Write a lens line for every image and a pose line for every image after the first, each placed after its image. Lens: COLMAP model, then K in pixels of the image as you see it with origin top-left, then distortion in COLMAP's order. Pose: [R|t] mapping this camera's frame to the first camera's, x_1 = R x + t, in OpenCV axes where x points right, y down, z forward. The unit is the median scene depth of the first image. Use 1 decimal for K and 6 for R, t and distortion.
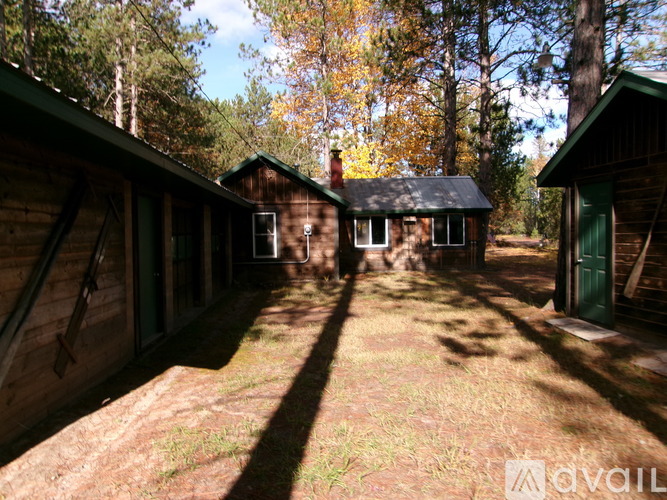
lens RADIAL K [[619.2, 0, 333.5], [0, 619.2, 250.0], [0, 0, 1]] dist [-0.004876, 0.007540]
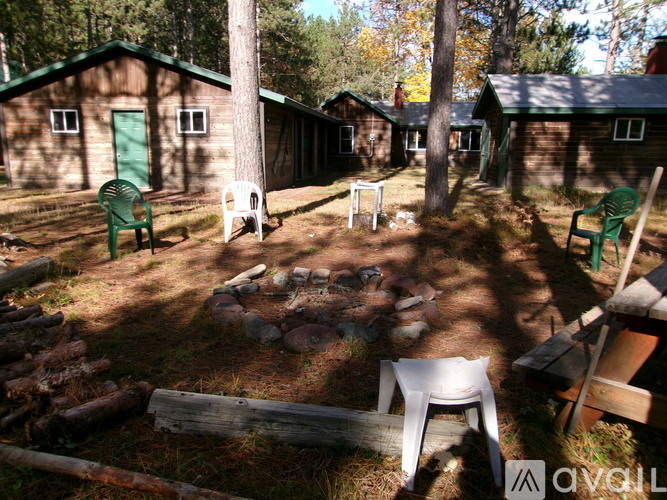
lens RADIAL K [[619.2, 0, 333.5], [0, 619.2, 250.0], [0, 0, 1]] dist [-0.004876, 0.007540]
pose [[0.989932, 0.051962, -0.131664, 0.079972], [-0.032454, 0.988723, 0.146196, 0.026713], [0.137776, -0.140451, 0.980455, -0.658365]]
